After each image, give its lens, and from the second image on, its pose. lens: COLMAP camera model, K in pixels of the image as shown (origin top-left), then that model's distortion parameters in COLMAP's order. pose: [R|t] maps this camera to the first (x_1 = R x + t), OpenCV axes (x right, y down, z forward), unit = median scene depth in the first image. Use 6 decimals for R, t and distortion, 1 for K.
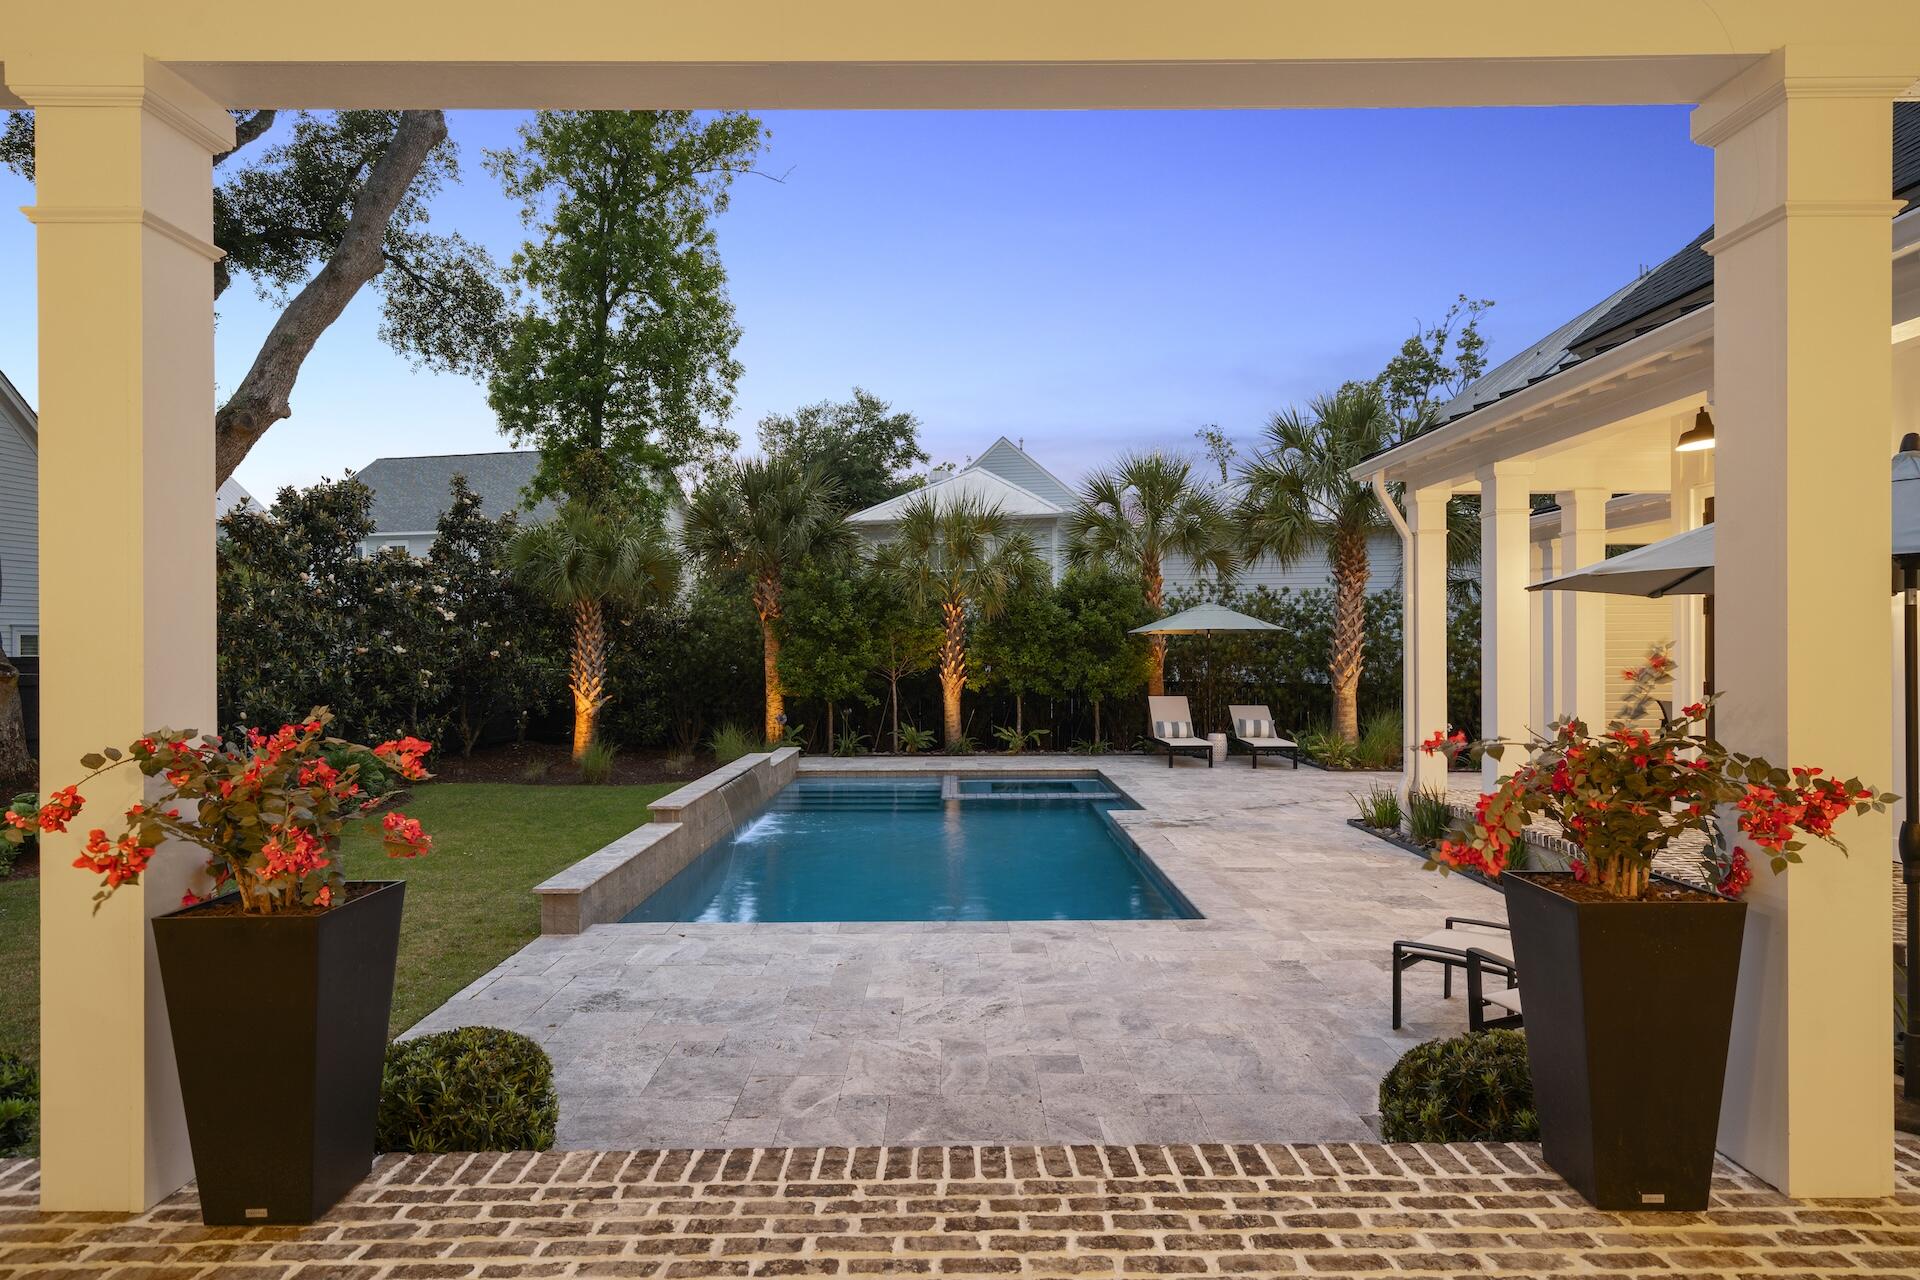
lens RADIAL K [[1094.8, 0, 961.6], [0, 1094.8, 645.3], [0, 0, 1]] dist [0.005665, -0.000945]
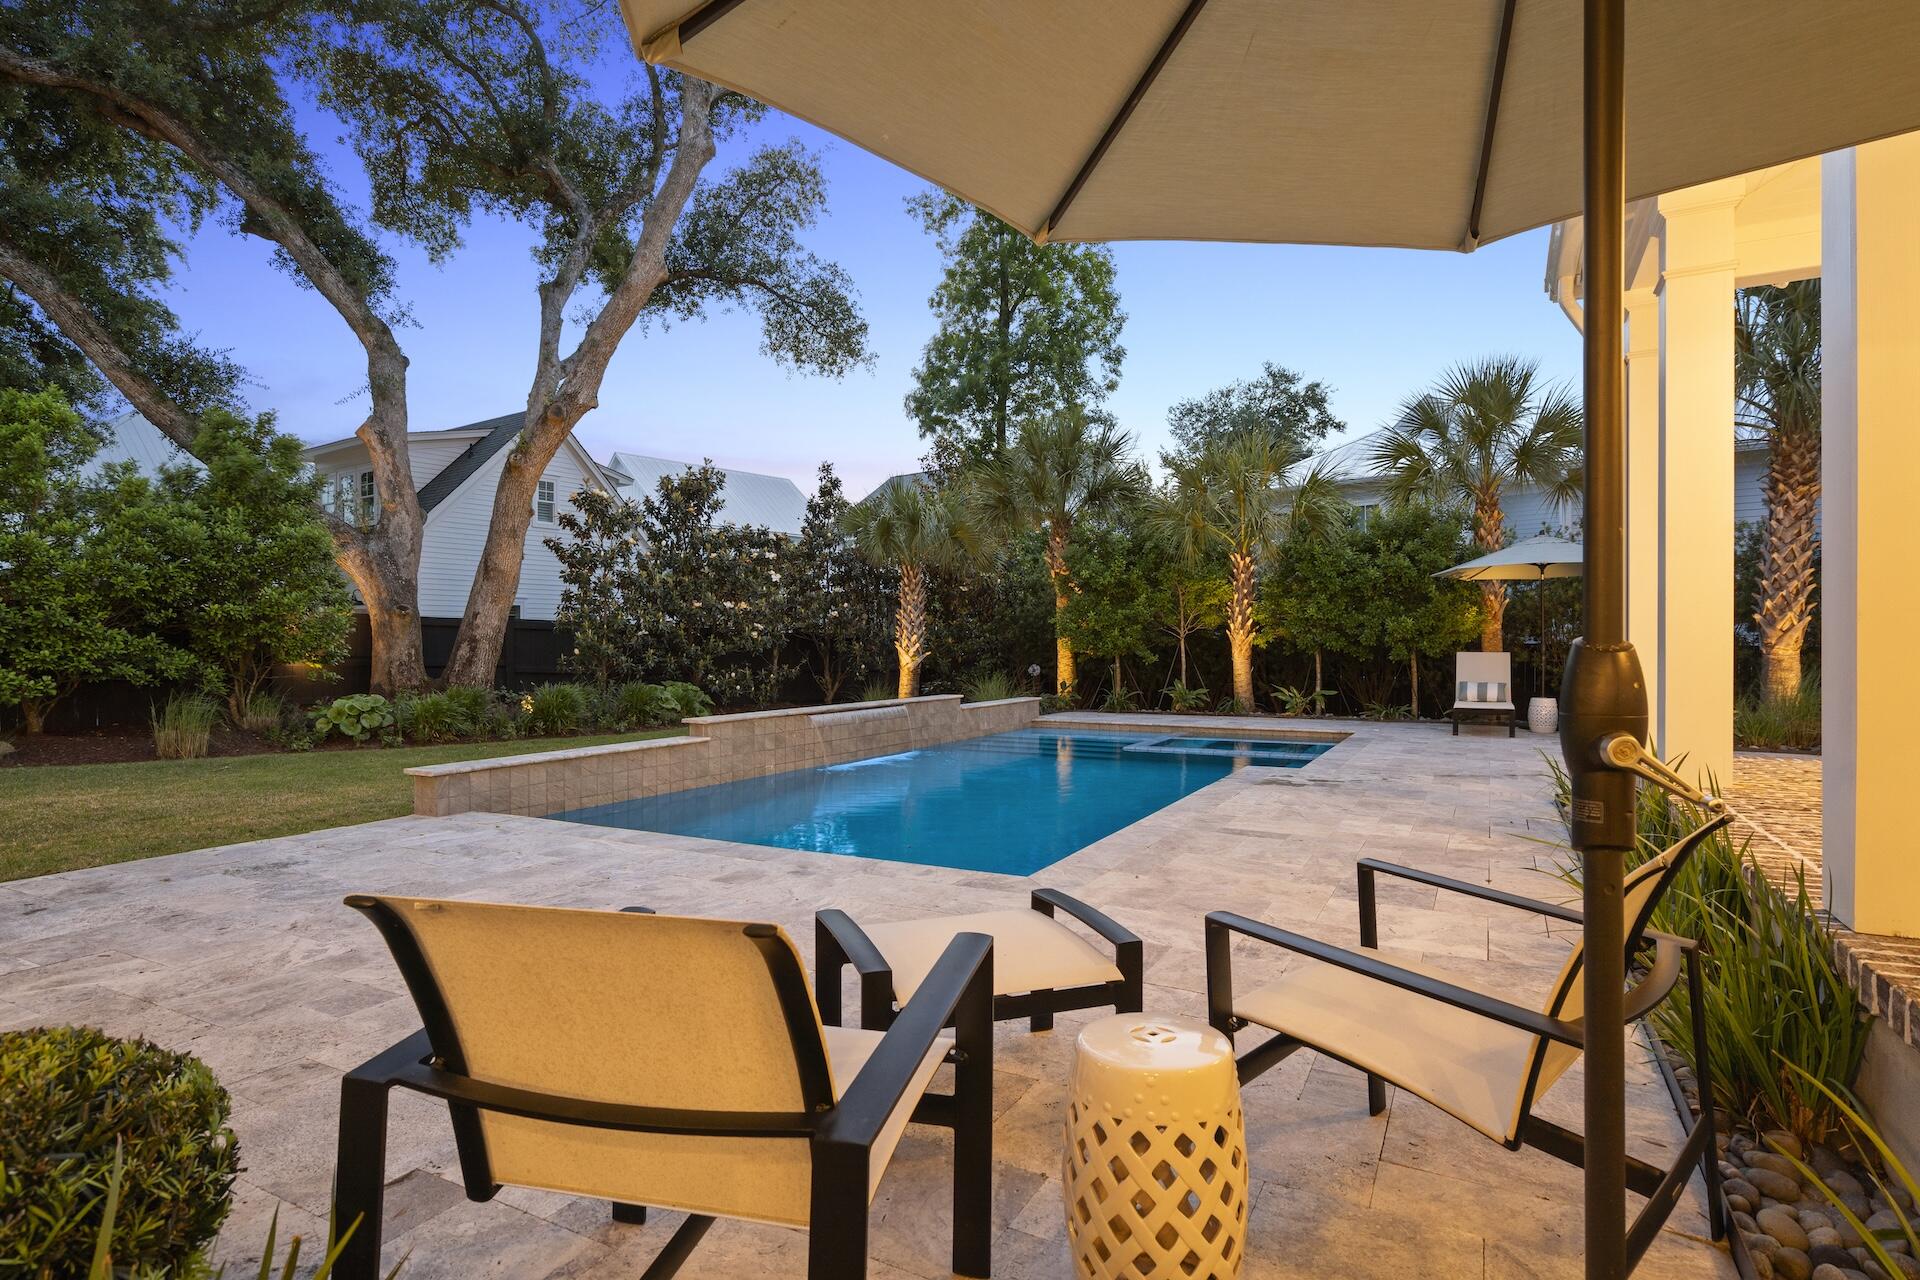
lens RADIAL K [[991.3, 0, 959.8], [0, 991.3, 633.9], [0, 0, 1]] dist [0.005576, 0.000345]
pose [[0.876594, -0.001666, -0.481228, 0.186229], [-0.001579, 0.999979, -0.006338, 0.035011], [0.481228, 0.006316, 0.876573, 0.152601]]
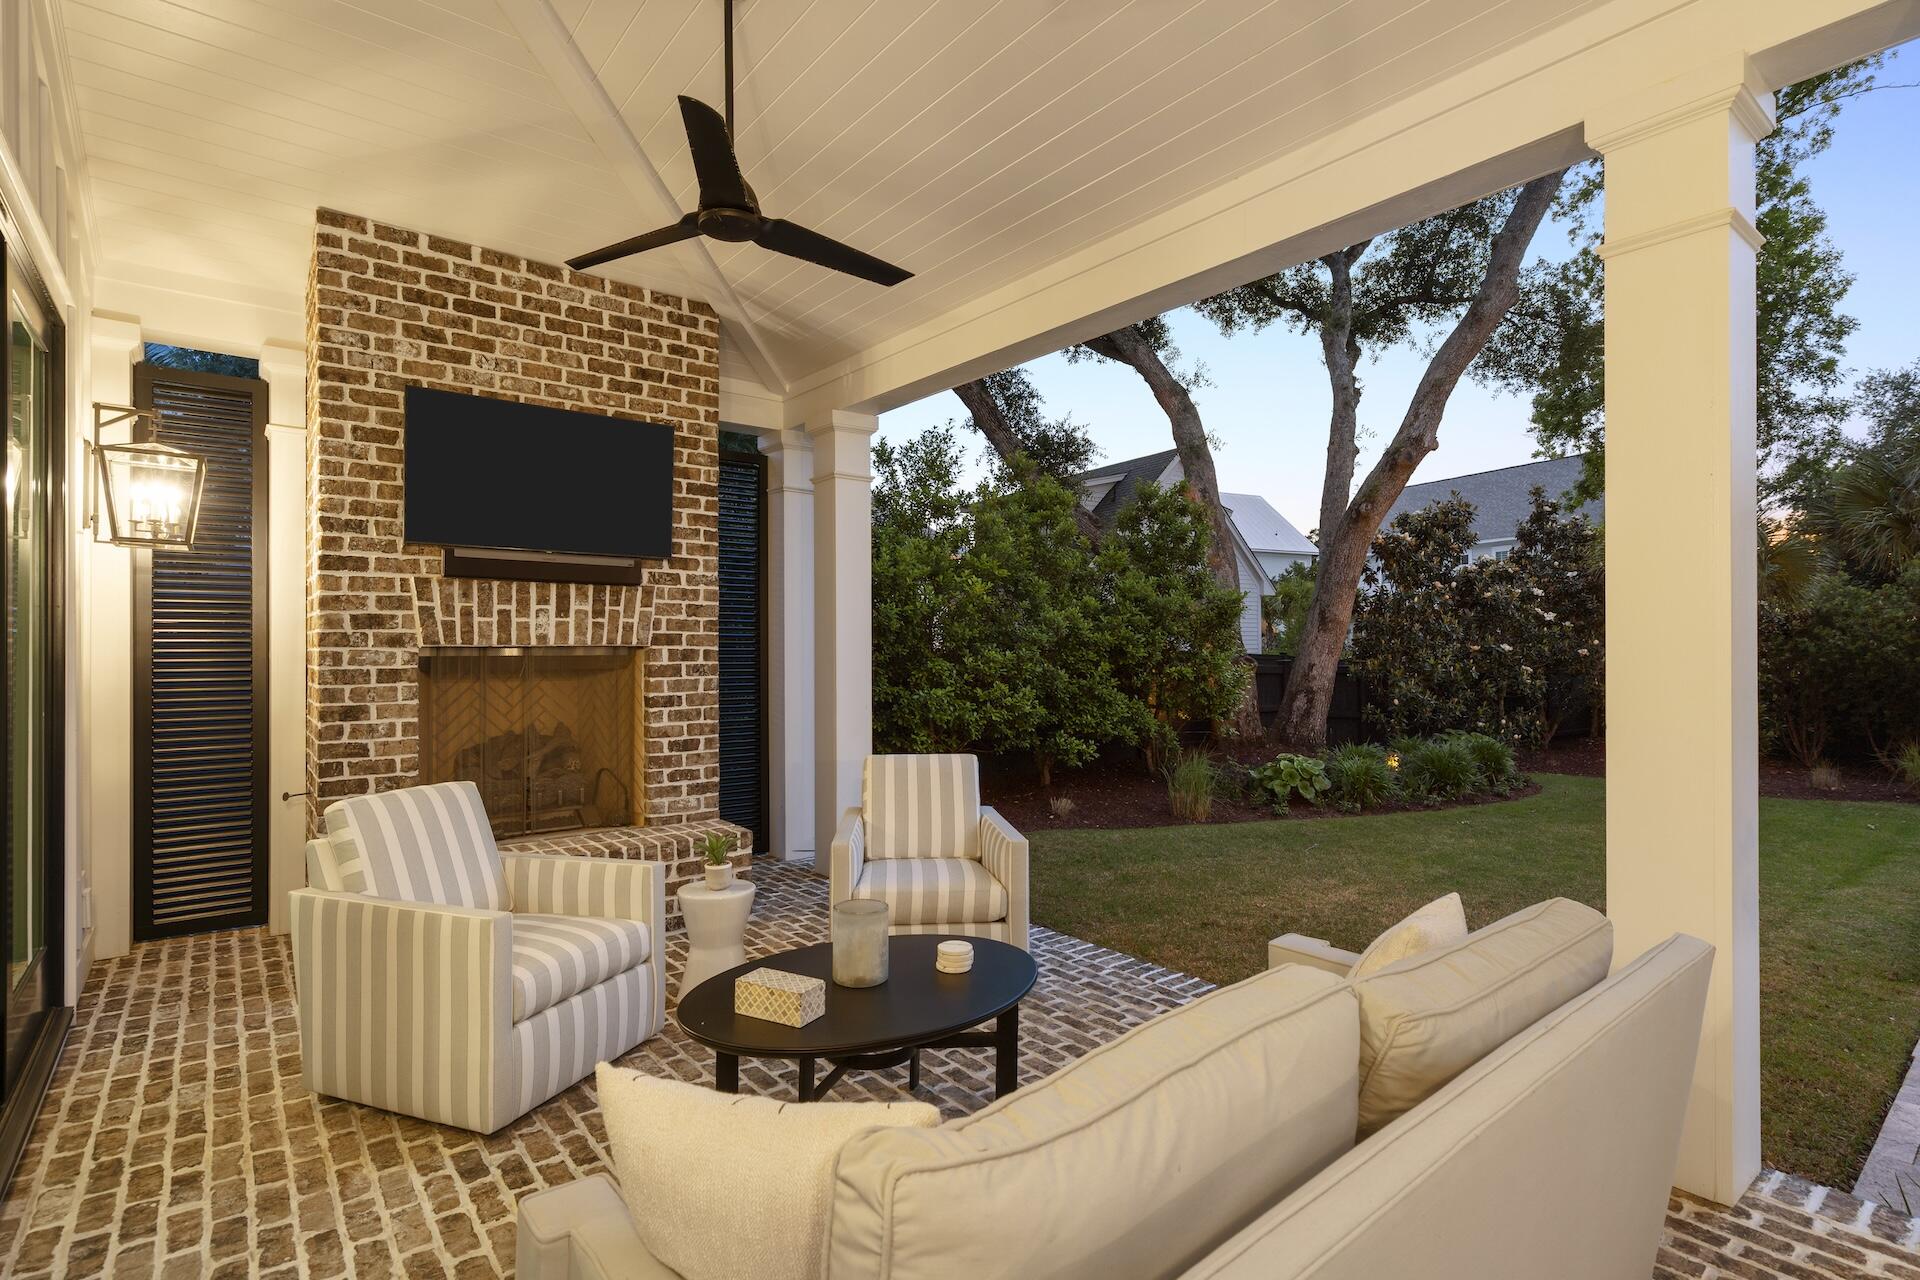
lens RADIAL K [[928.9, 0, 957.4], [0, 928.9, 645.7], [0, 0, 1]] dist [0.002492, 0.000264]
pose [[0.621746, 0.000902, -0.783218, -0.103384], [0.000197, 0.999999, 0.001308, 0.000461], [0.783219, -0.000968, 0.621745, -0.012843]]
